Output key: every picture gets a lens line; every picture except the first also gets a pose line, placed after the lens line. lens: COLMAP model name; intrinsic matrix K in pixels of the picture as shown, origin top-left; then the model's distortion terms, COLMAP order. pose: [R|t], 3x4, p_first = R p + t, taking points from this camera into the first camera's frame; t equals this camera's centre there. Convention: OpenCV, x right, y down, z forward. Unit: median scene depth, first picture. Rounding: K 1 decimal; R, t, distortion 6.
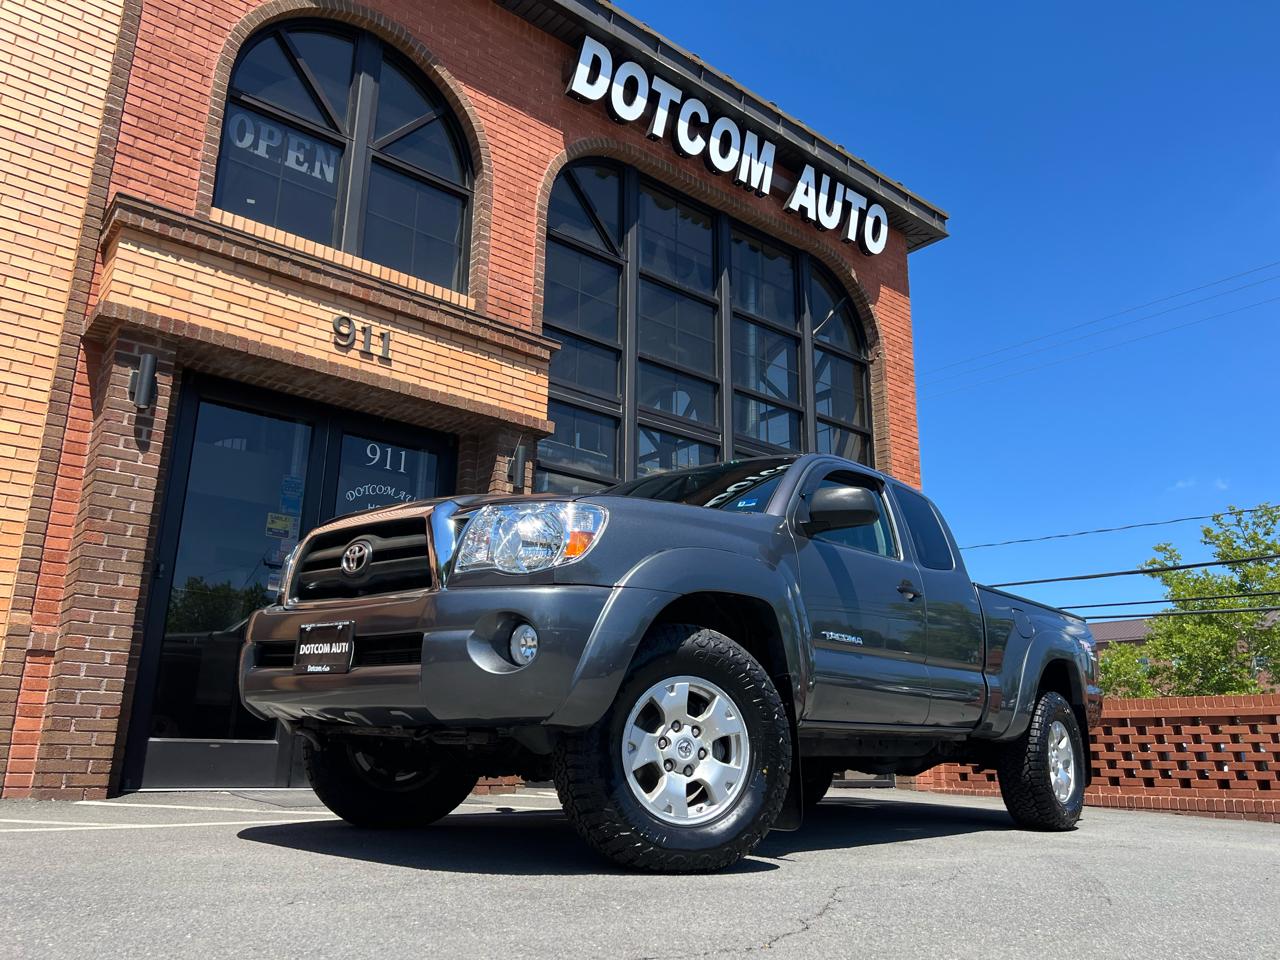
lens RADIAL K [[961.3, 0, 635.5], [0, 961.3, 487.4], [0, 0, 1]] dist [0.049086, -0.053952]
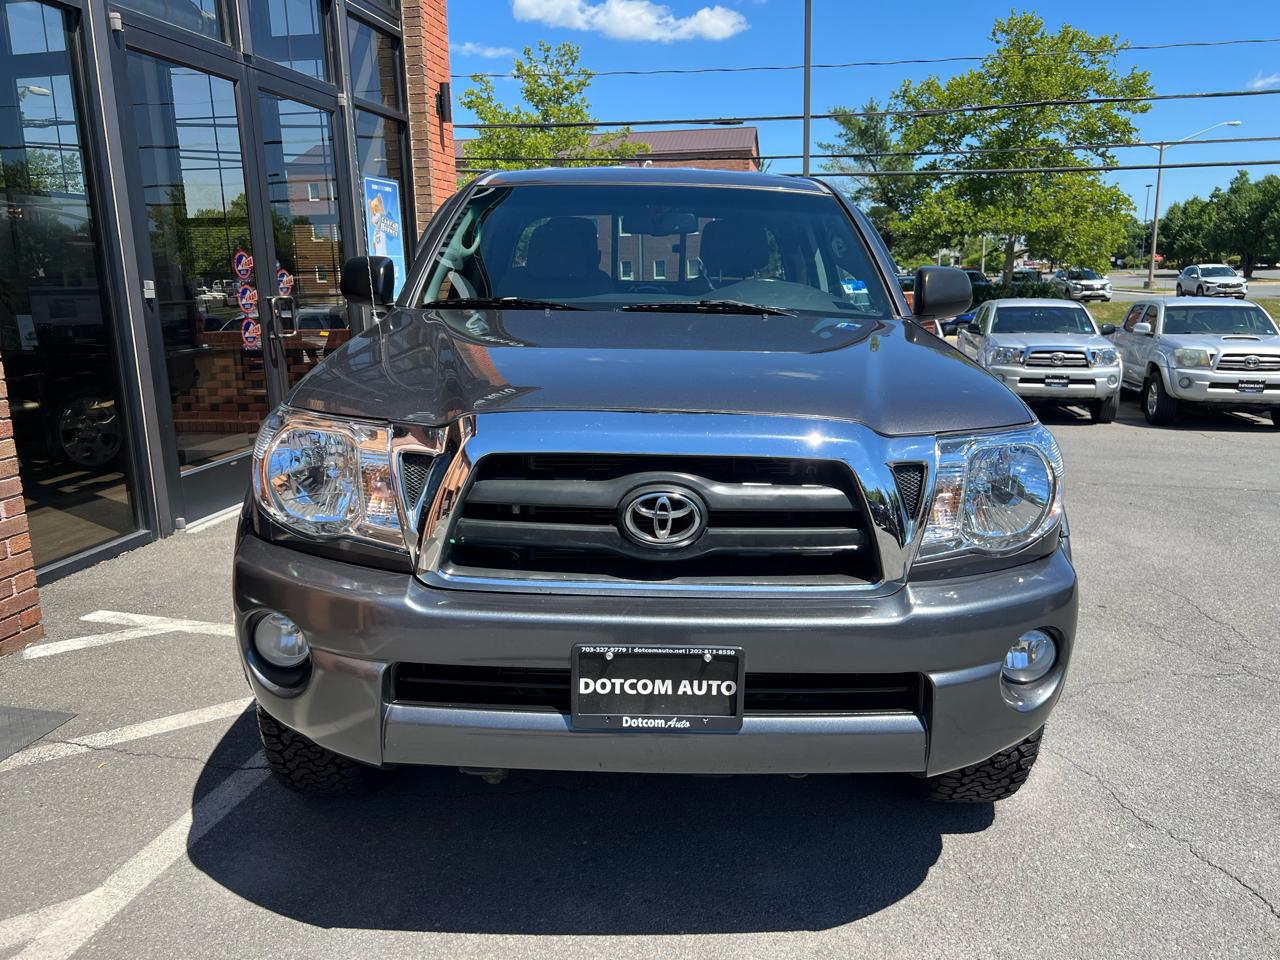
lens RADIAL K [[964.5, 0, 640.3], [0, 964.5, 481.7], [0, 0, 1]] dist [0.041325, -0.045515]
pose [[0.760083, -0.165453, 0.628410, -0.205557], [-0.149722, 0.896437, 0.417114, -0.048011], [-0.632342, -0.411128, 0.656595, 0.457130]]
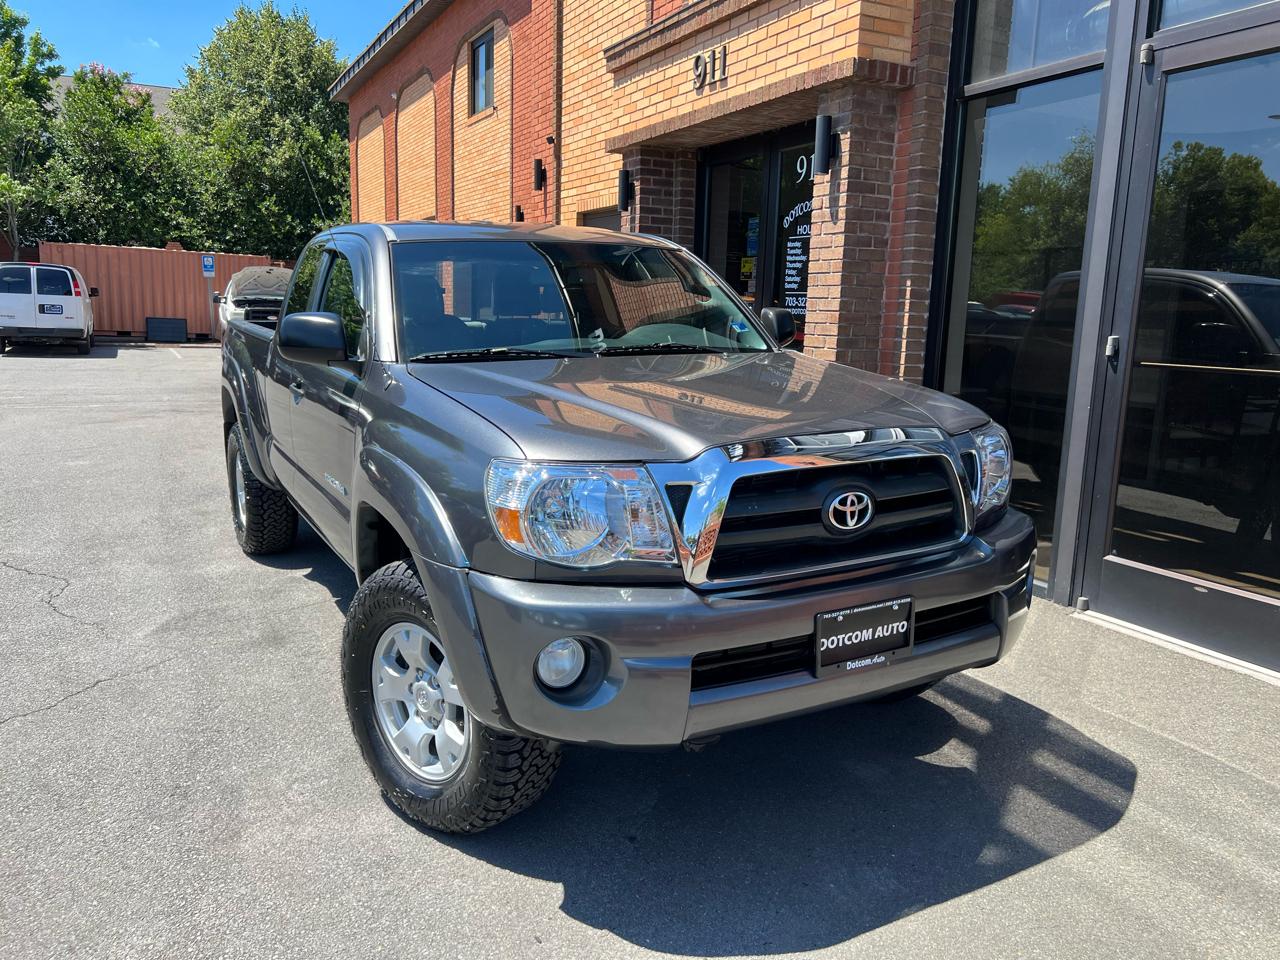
lens RADIAL K [[967.9, 0, 641.7], [0, 967.9, 481.9], [0, 0, 1]] dist [0.036237, -0.038730]
pose [[-0.208369, 0.145101, -0.967227, 0.742448], [0.233224, 0.967777, 0.094940, 0.139602], [0.949836, -0.205798, -0.235496, 1.080562]]
